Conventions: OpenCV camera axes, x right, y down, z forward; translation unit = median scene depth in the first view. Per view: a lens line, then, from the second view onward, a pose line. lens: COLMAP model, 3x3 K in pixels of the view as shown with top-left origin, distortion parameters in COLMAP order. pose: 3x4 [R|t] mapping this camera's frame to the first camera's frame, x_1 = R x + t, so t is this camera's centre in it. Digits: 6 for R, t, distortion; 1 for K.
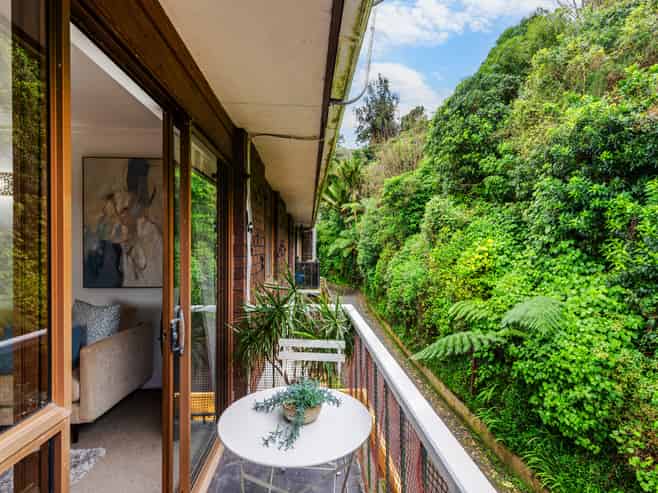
lens RADIAL K [[330.0, 0, 327.1], [0, 330.0, 253.5], [0, 0, 1]] dist [0.001214, -0.000306]
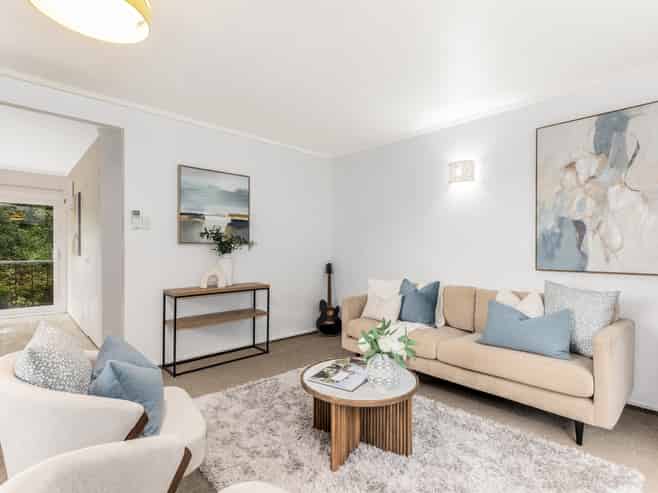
lens RADIAL K [[330.0, 0, 327.1], [0, 330.0, 253.5], [0, 0, 1]] dist [0.001214, -0.000306]
pose [[0.647297, 0.005774, -0.762216, -0.405854], [-0.010936, 0.999939, -0.001712, 0.064748], [0.762159, 0.009444, 0.647320, -0.042746]]
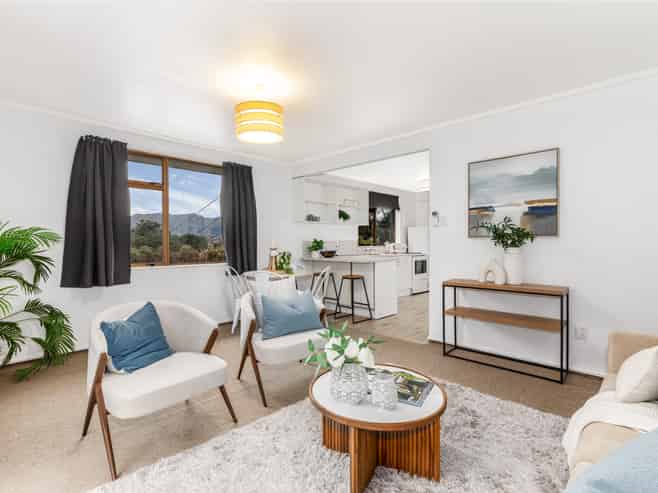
lens RADIAL K [[330.7, 0, 329.0], [0, 330.7, 246.5], [0, 0, 1]] dist [0.000268, -0.000103]
pose [[-0.722437, 0.011710, -0.691338, -0.400260], [-0.009091, 0.999609, 0.026431, 0.042603], [0.691377, 0.025380, -0.722048, 0.729630]]
